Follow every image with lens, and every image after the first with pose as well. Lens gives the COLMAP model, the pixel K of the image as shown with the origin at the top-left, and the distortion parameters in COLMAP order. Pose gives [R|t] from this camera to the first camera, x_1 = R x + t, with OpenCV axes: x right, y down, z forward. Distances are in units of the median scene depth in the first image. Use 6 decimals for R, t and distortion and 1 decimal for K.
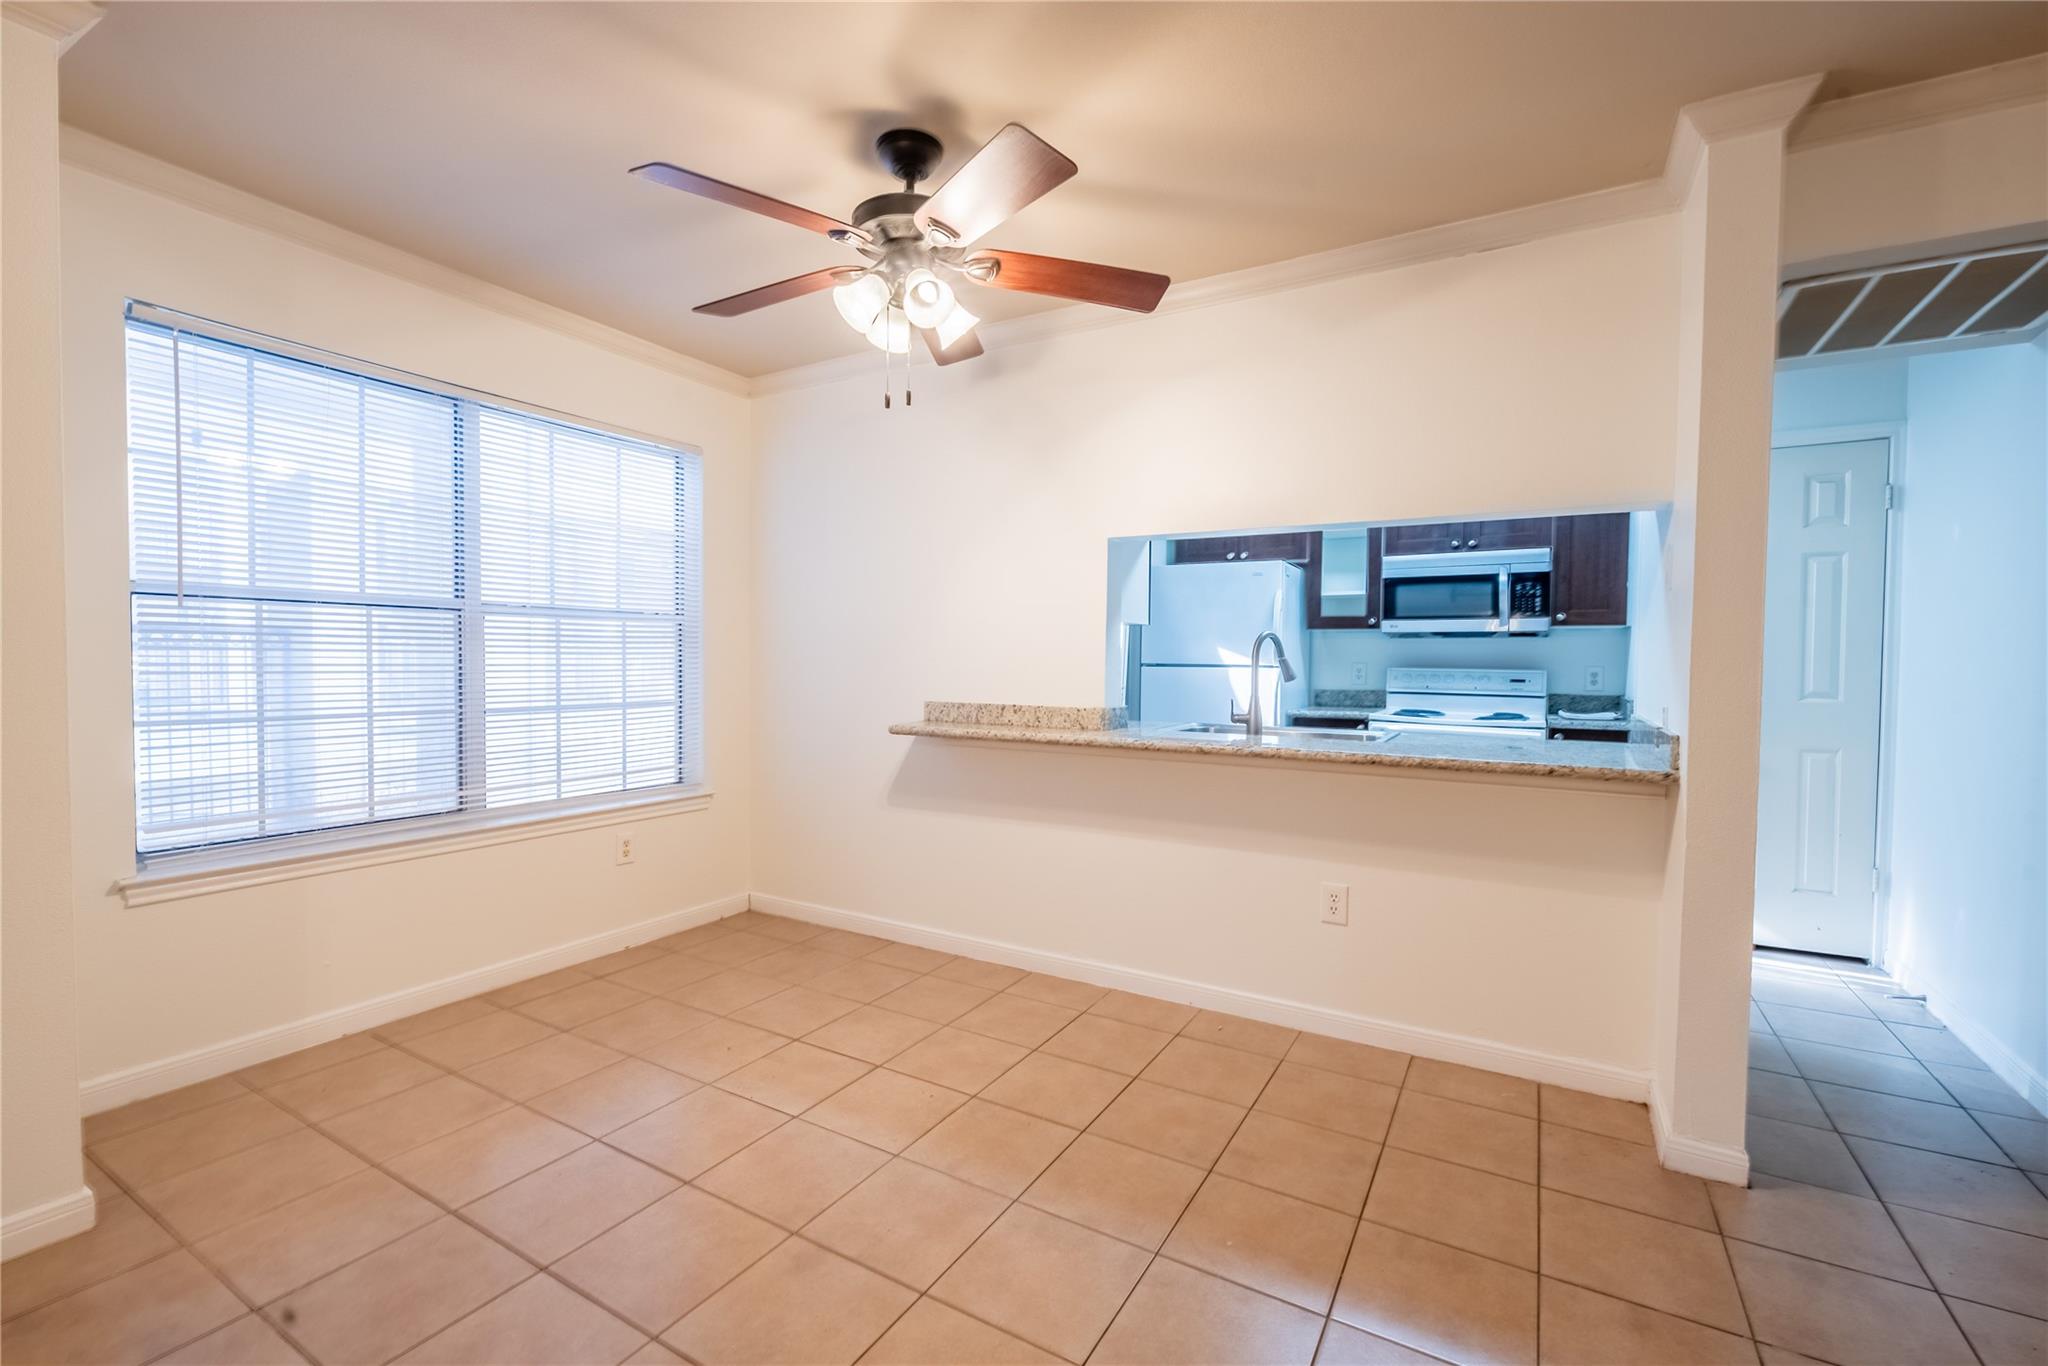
lens RADIAL K [[880.5, 0, 1027.9], [0, 880.5, 689.1], [0, 0, 1]] dist [0.002778, -0.000054]
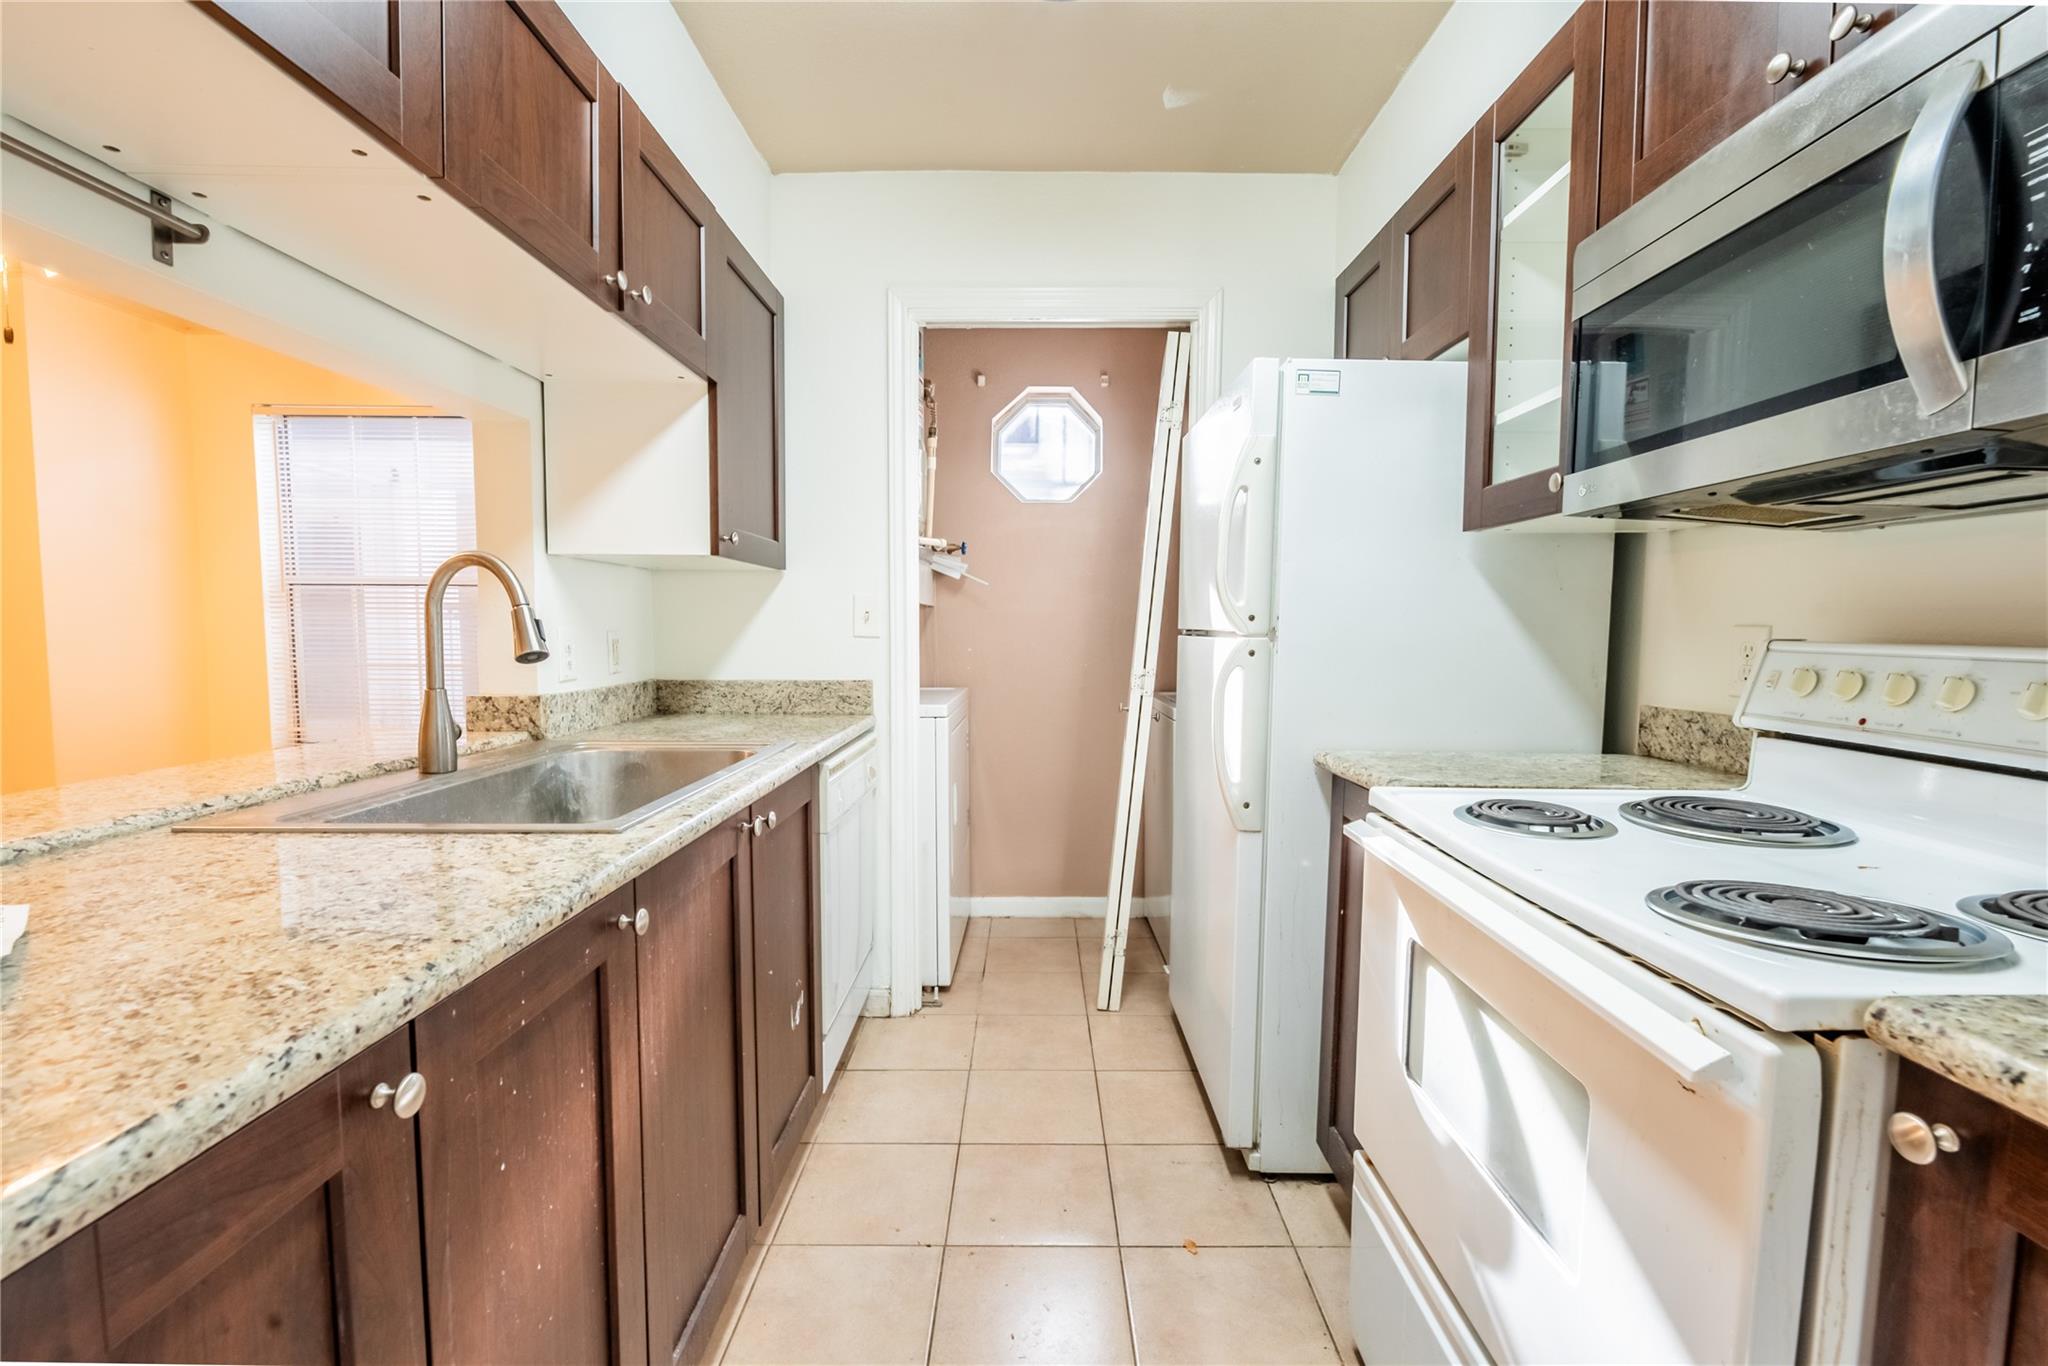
lens RADIAL K [[880.5, 0, 1029.1], [0, 880.5, 687.0], [0, 0, 1]] dist [0.002778, -0.000054]
pose [[0.503449, 0.056301, -0.862188, 0.533962], [-0.033233, 0.998398, 0.045790, -0.015491], [0.863385, 0.005600, 0.504514, 0.665472]]
